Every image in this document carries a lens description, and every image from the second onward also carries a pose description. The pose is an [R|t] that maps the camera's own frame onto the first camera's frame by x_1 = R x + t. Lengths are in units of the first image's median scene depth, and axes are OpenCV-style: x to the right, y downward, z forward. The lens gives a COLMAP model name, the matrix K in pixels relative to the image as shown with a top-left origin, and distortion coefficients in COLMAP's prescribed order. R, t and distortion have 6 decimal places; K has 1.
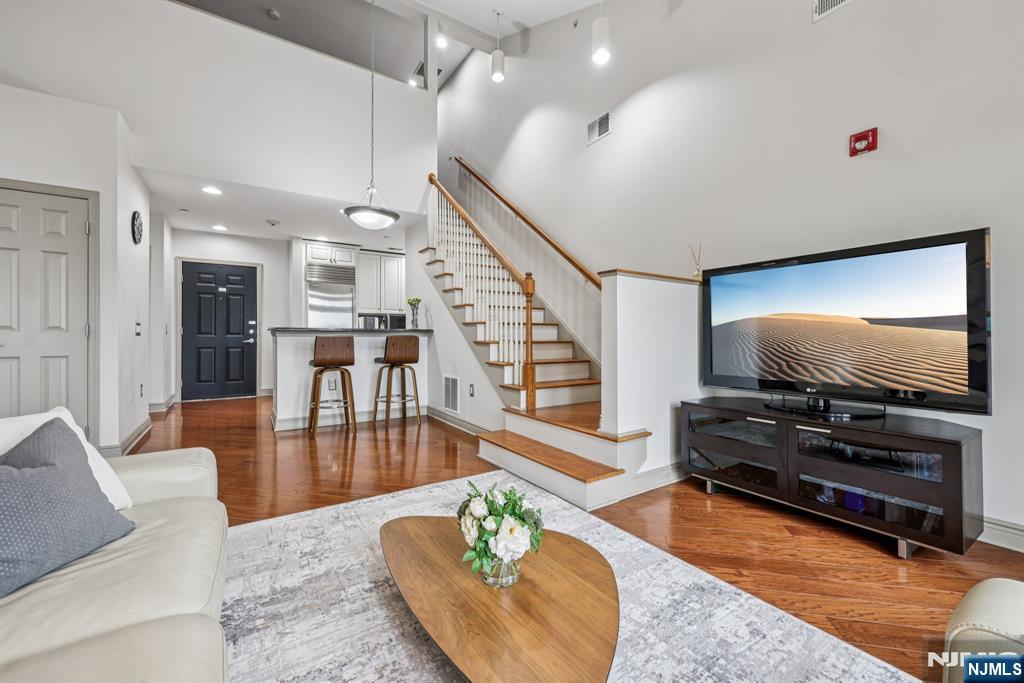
lens RADIAL K [[408.5, 0, 515.0], [0, 408.5, 335.7], [0, 0, 1]] dist [-0.001247, -0.000032]
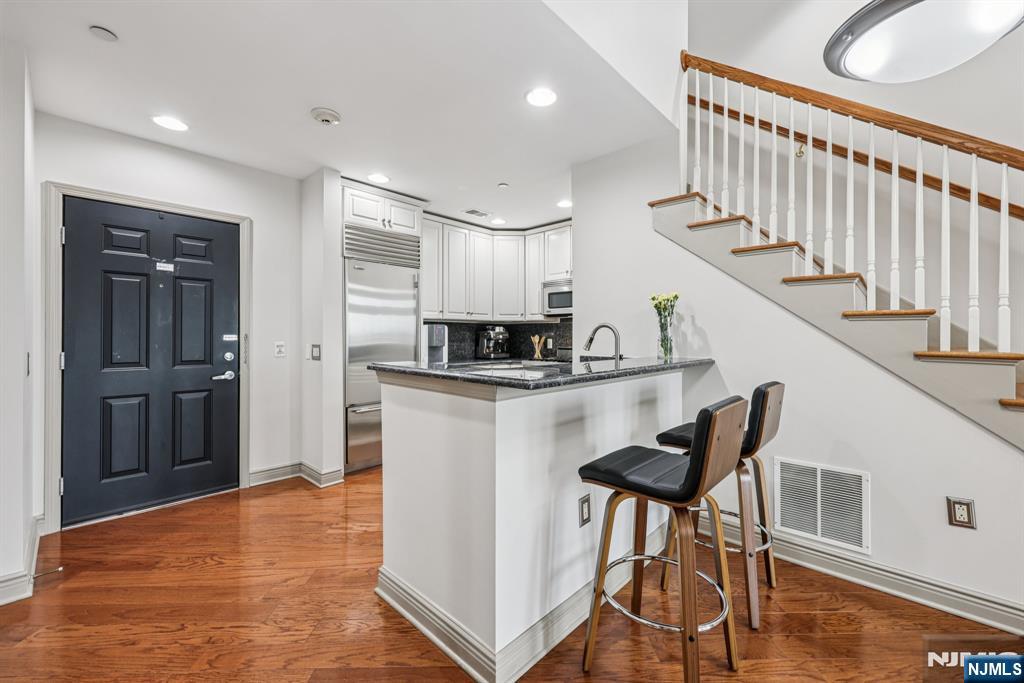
lens RADIAL K [[408.5, 0, 515.0], [0, 408.5, 335.7], [0, 0, 1]] dist [-0.001247, -0.000032]
pose [[0.973212, -0.001717, 0.229904, -0.463417], [0.002103, 0.999997, -0.001435, -0.036058], [-0.229901, 0.001880, 0.973212, 0.489651]]
